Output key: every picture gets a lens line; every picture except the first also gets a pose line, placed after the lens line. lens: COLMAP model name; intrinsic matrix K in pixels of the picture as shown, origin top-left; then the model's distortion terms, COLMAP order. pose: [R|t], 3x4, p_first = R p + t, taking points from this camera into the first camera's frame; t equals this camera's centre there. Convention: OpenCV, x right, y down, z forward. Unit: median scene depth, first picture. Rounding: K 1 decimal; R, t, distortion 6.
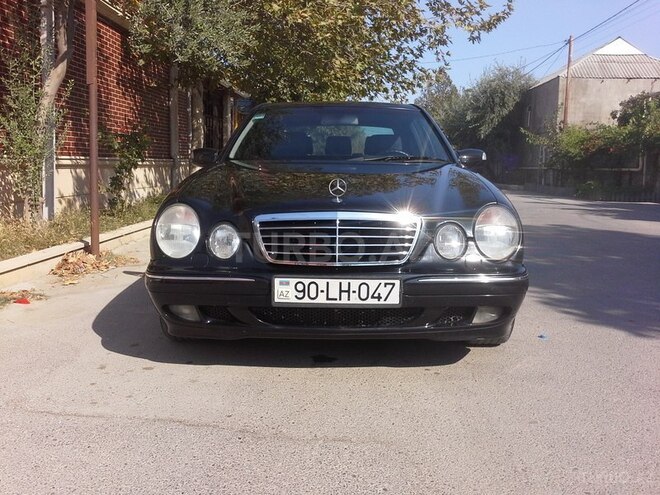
lens RADIAL K [[636.5, 0, 330.0], [0, 636.5, 247.5], [0, 0, 1]] dist [0.021017, -0.000126]
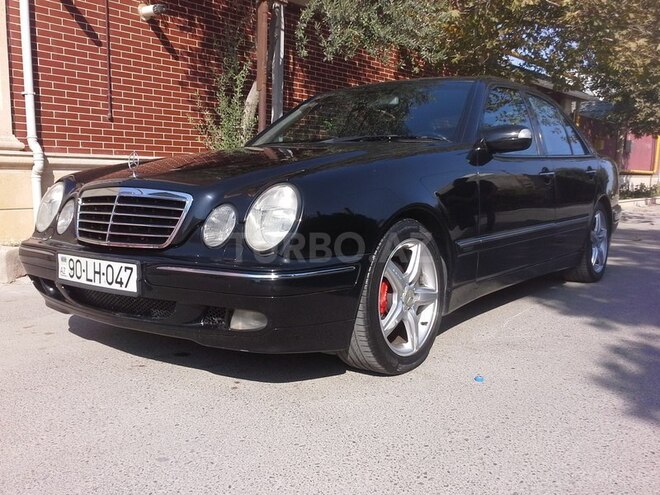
lens RADIAL K [[614.8, 0, 331.1], [0, 614.8, 258.8], [0, 0, 1]] dist [0.014424, -0.006888]
pose [[0.819178, 0.071121, -0.569113, 0.797555], [-0.072393, 0.997167, 0.020414, 0.006745], [0.568953, 0.024477, 0.822006, 0.462972]]
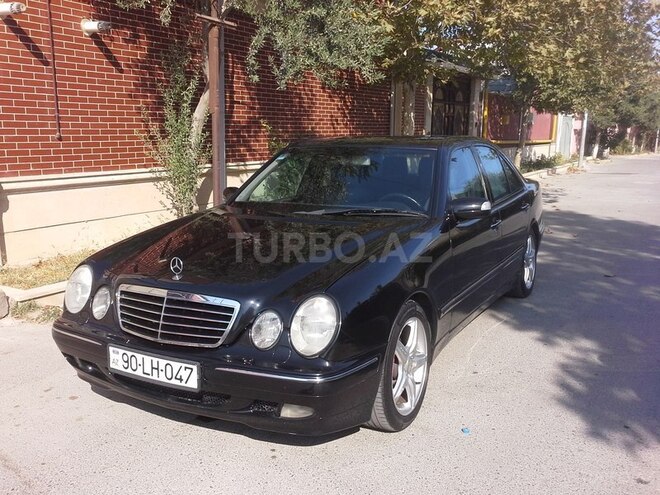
lens RADIAL K [[620.5, 0, 326.2], [0, 620.5, 246.4], [0, 0, 1]] dist [0.025588, -0.006245]
pose [[0.891903, 0.069131, -0.446911, 0.725936], [-0.048663, 0.997180, 0.057132, -0.206970], [0.449600, -0.029208, 0.892752, 0.206885]]
